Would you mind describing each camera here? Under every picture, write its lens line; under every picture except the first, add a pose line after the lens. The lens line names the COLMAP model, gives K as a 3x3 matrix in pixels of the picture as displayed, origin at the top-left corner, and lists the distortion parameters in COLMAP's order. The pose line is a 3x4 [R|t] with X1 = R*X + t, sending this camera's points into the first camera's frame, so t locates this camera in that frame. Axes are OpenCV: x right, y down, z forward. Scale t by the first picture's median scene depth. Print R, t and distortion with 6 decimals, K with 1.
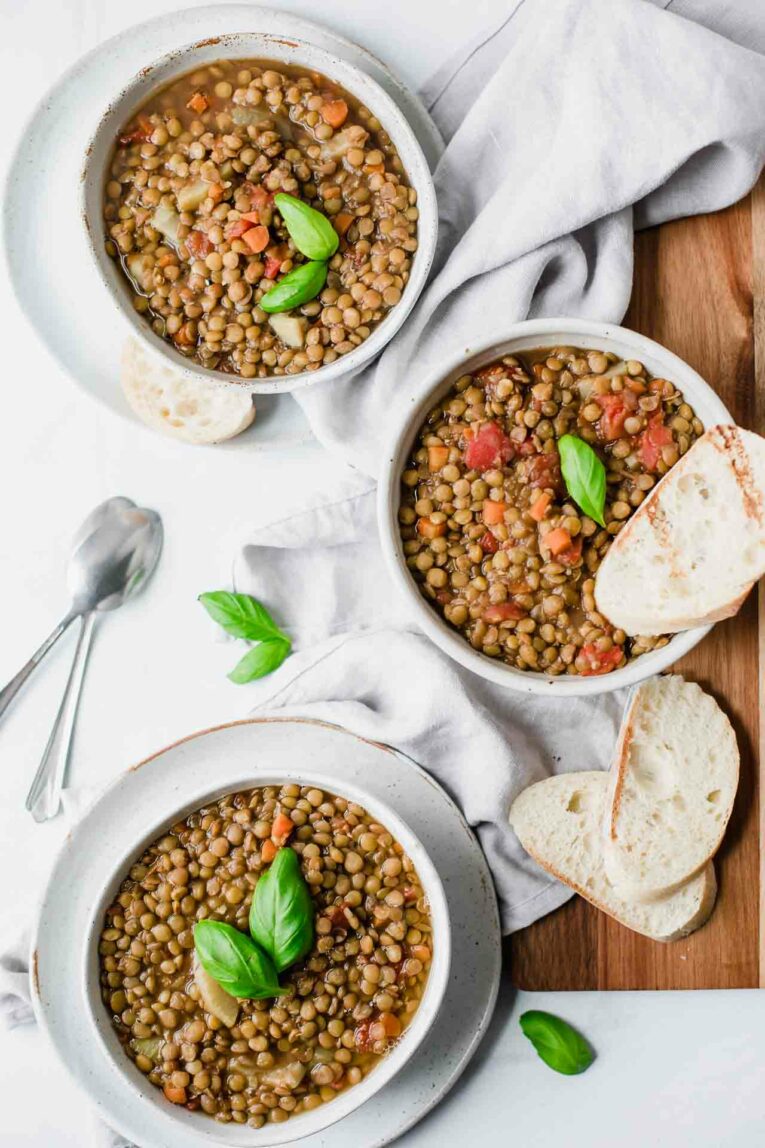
lens RADIAL K [[2096.3, 0, 380.5], [0, 2096.3, 566.7], [0, 0, 1]] dist [-0.065968, 0.000000]
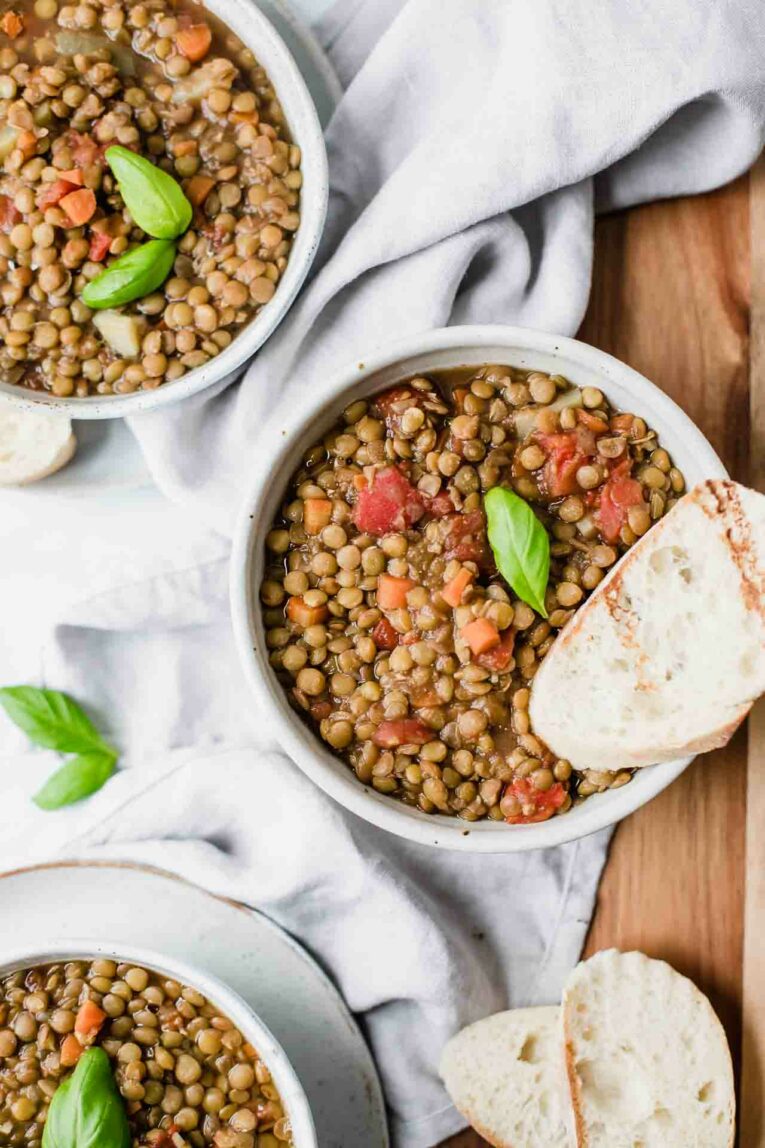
lens RADIAL K [[2096.3, 0, 382.7], [0, 2096.3, 578.5], [0, 0, 1]] dist [-0.065968, 0.000000]
pose [[0.999015, 0.026246, 0.035783, 0.024022], [-0.025784, 0.999579, -0.013330, -0.020430], [-0.036118, 0.012394, 0.999271, 0.272921]]
